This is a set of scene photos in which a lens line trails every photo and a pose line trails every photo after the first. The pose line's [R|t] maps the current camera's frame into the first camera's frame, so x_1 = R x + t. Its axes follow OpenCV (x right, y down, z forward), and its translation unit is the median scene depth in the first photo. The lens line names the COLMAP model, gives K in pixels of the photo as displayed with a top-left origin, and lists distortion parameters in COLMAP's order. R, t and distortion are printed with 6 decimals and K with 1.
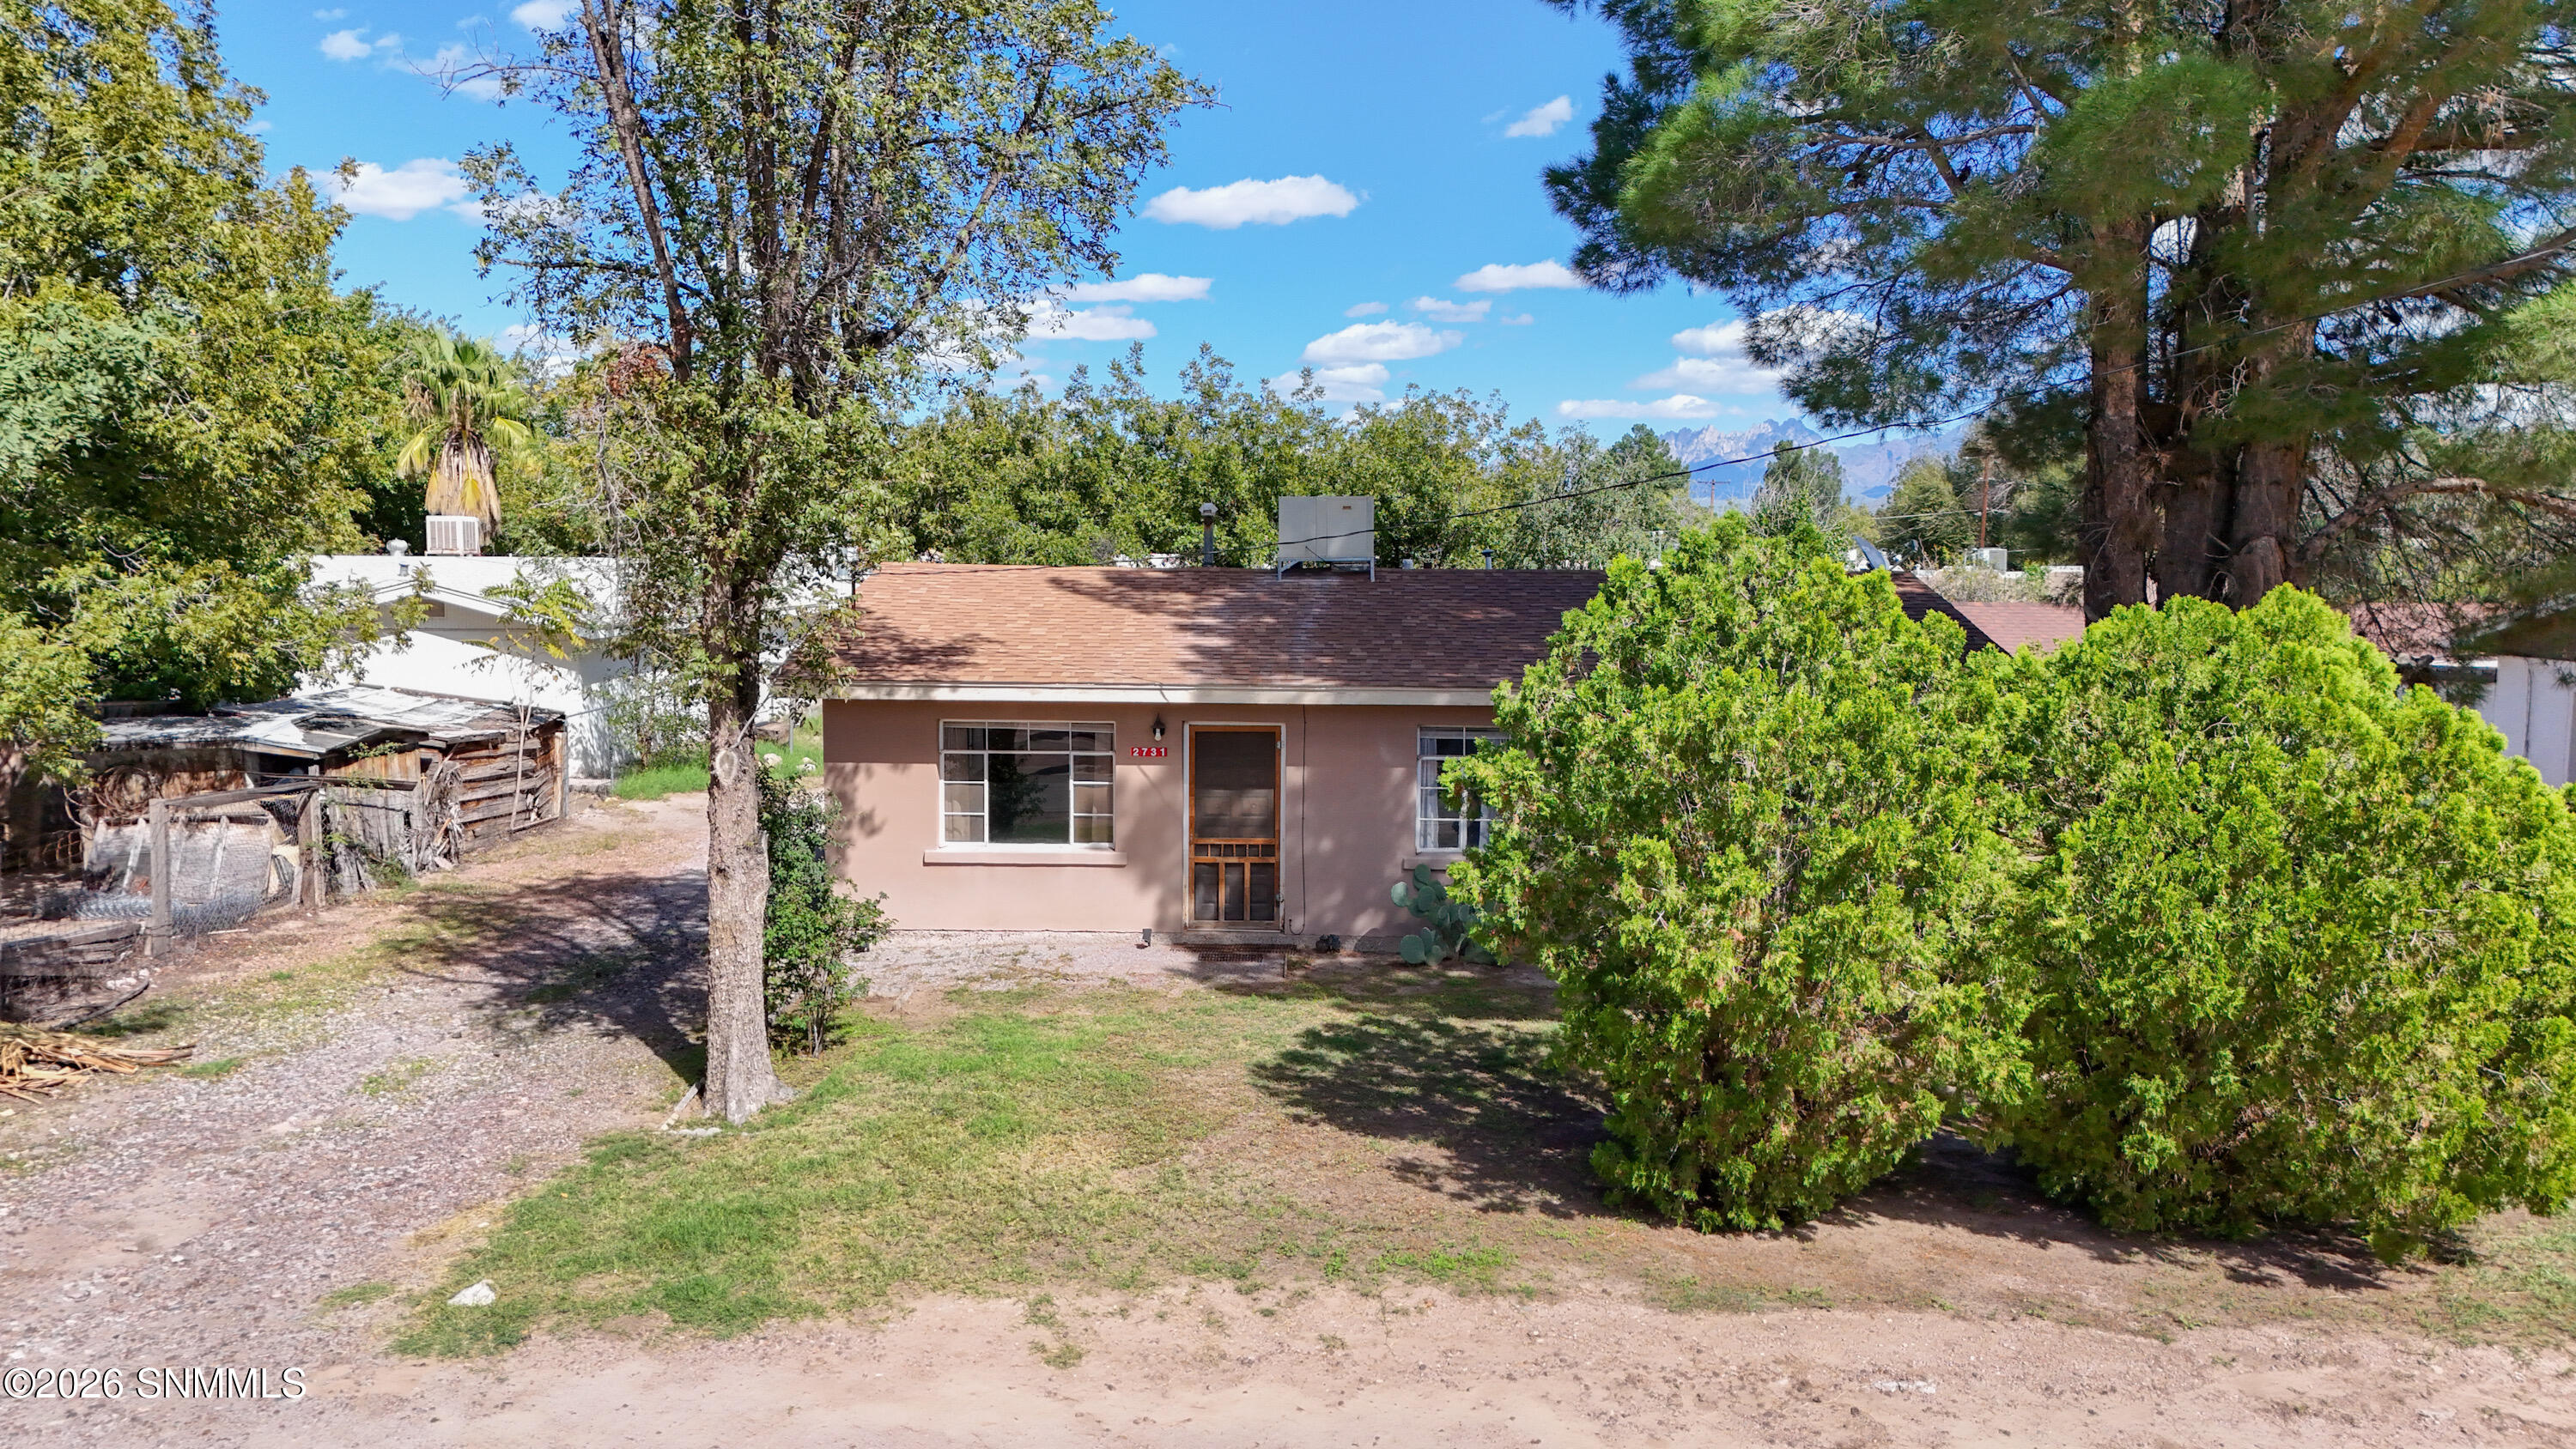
lens RADIAL K [[1912.7, 0, 1262.8], [0, 1912.7, 706.7], [0, 0, 1]] dist [0.088494, -0.092545]
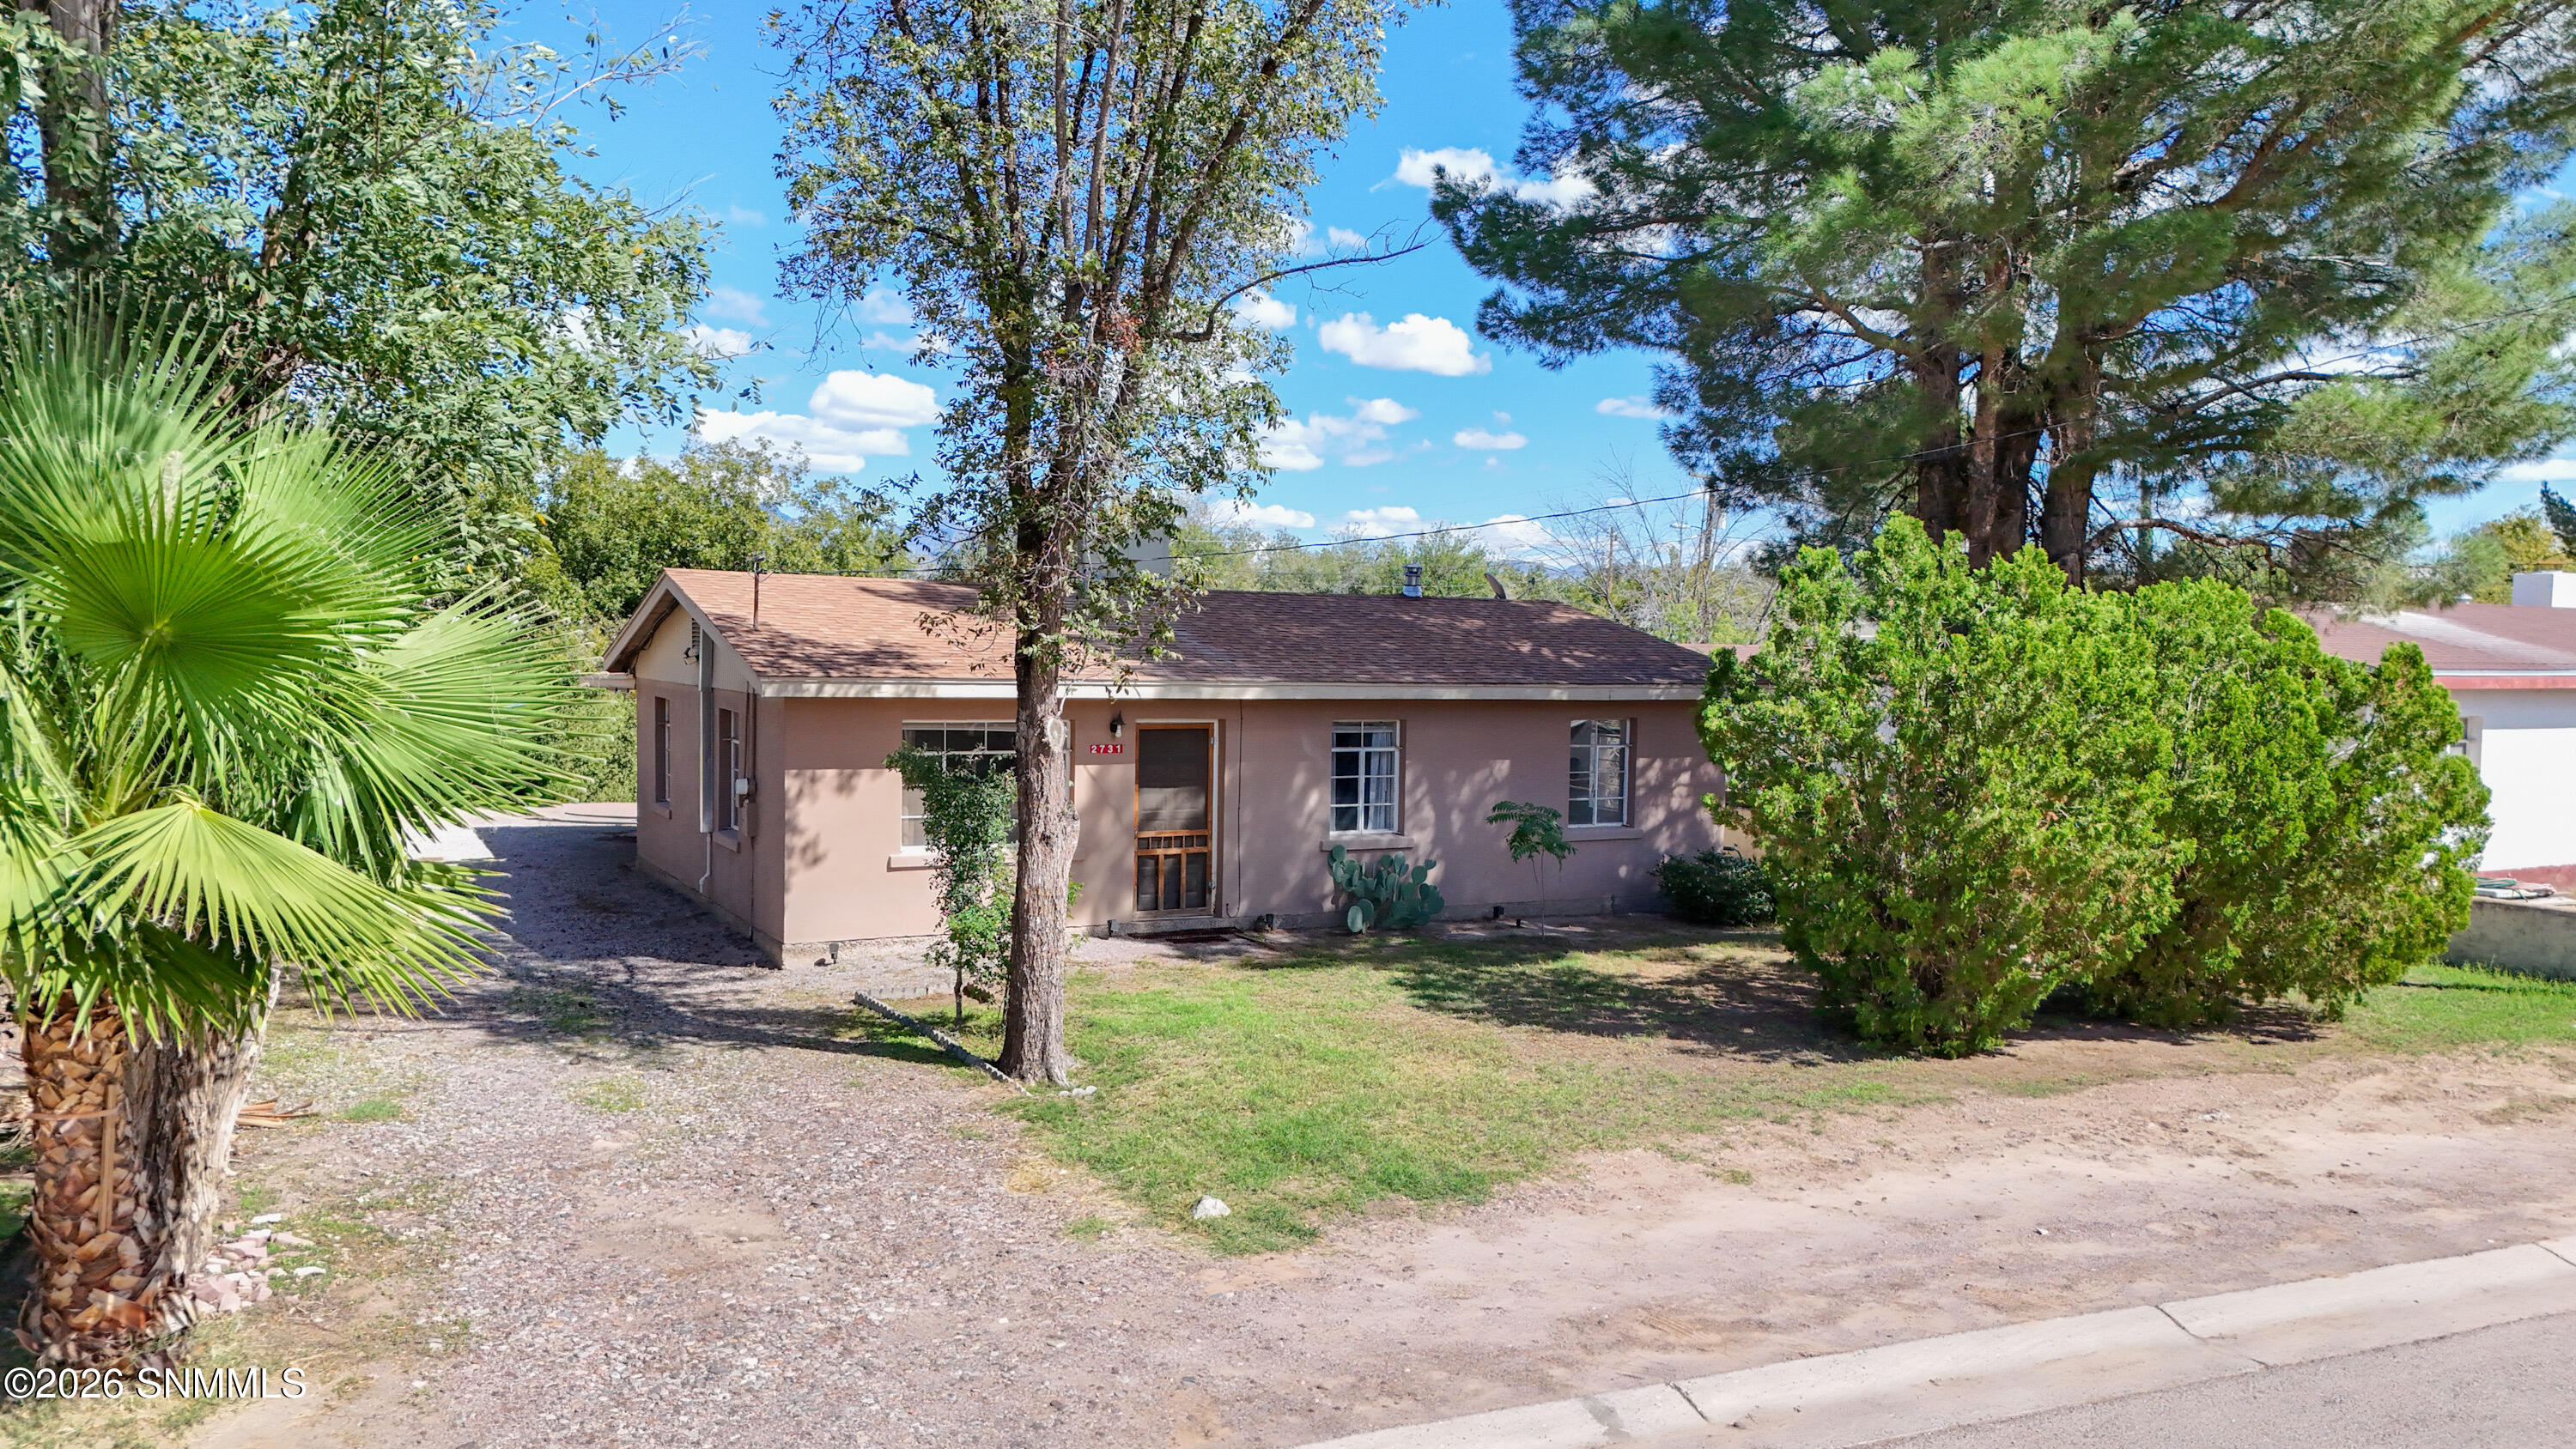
lens RADIAL K [[1962.8, 0, 1288.0], [0, 1962.8, 724.5], [0, 0, 1]] dist [0.041809, -0.009292]
pose [[0.869287, -0.015841, 0.494053, -0.799825], [0.033405, 0.999084, -0.026741, 0.068922], [-0.493177, 0.039749, 0.869020, 0.058906]]
